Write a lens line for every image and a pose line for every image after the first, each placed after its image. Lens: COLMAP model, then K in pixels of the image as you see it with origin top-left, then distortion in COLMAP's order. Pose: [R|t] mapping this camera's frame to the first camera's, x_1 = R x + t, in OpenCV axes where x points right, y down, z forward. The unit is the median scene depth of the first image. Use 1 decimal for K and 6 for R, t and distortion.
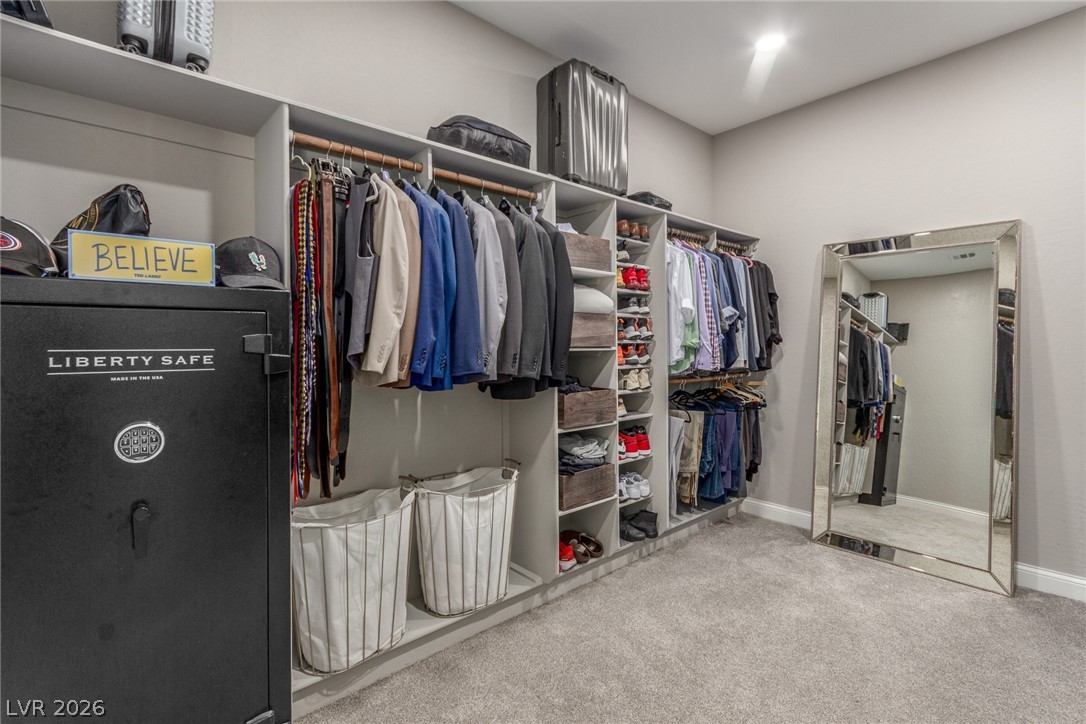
lens RADIAL K [[497.5, 0, 532.9], [0, 497.5, 345.0], [0, 0, 1]] dist [0.005506, -0.001845]
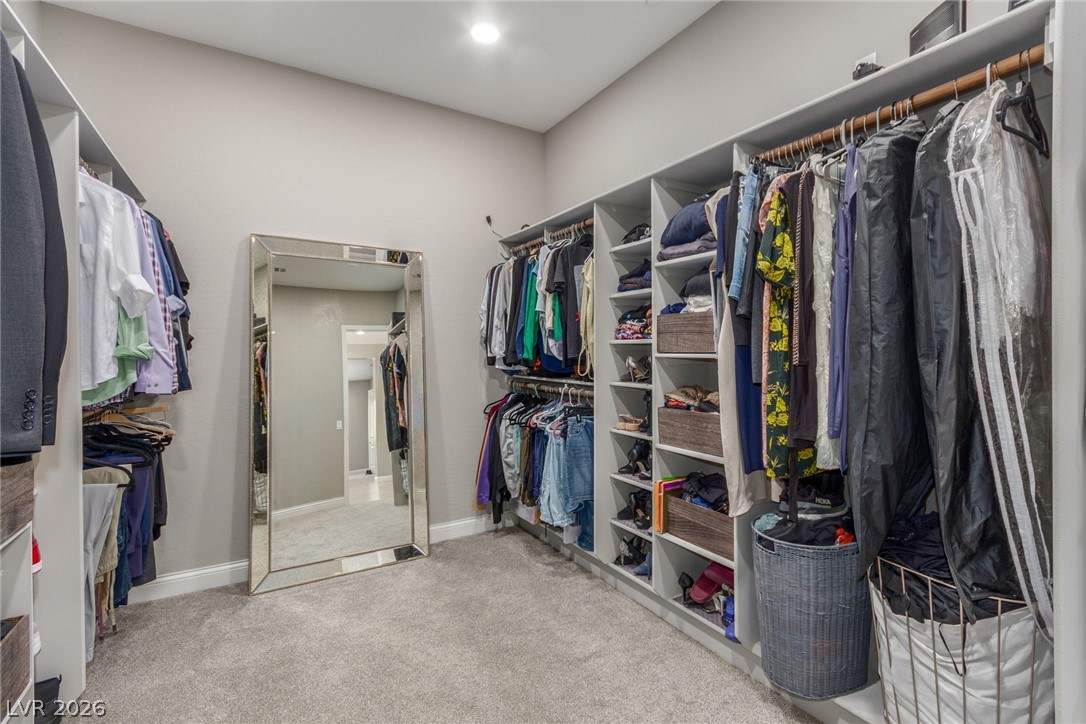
lens RADIAL K [[507.9, 0, 548.6], [0, 507.9, 357.8], [0, 0, 1]] dist [0.008808, -0.003511]
pose [[0.135991, -0.006685, 0.990687, -0.125840], [-0.001390, 0.999975, 0.006939, -0.000288], [-0.990709, -0.002320, 0.135979, 0.257290]]
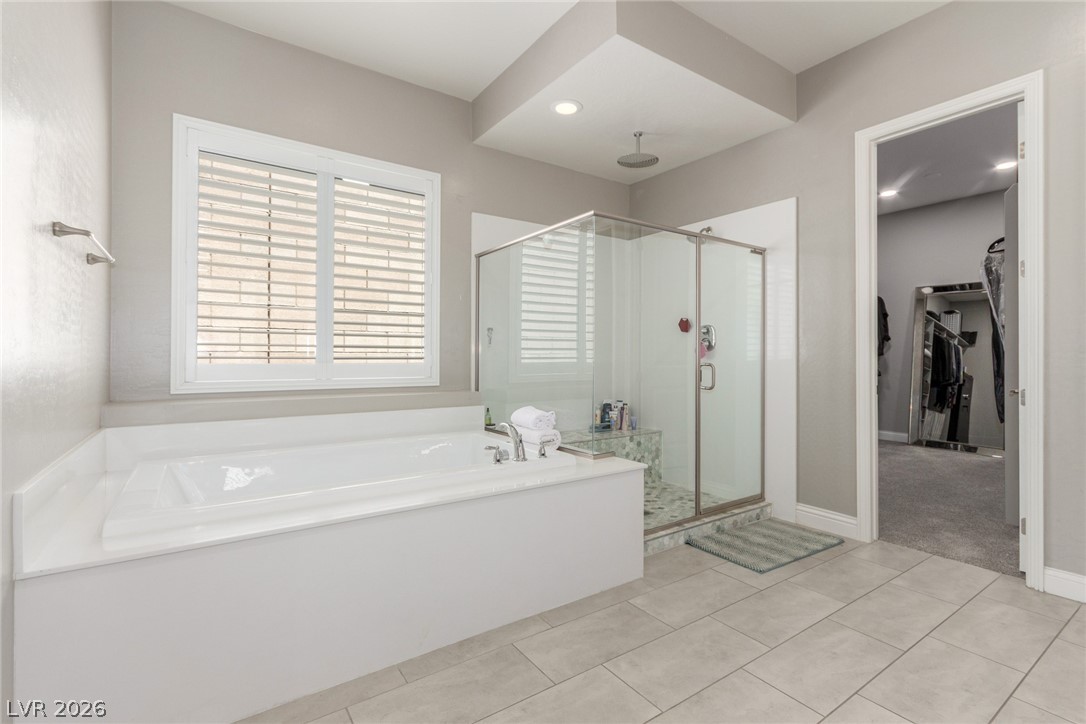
lens RADIAL K [[497.5, 0, 564.6], [0, 497.5, 358.2], [0, 0, 1]] dist [0.005506, -0.001845]
pose [[0.996764, 0.014534, -0.079056, -0.378076], [-0.014238, 0.999889, 0.004306, 0.051105], [0.079110, -0.003166, 0.996861, -0.630250]]
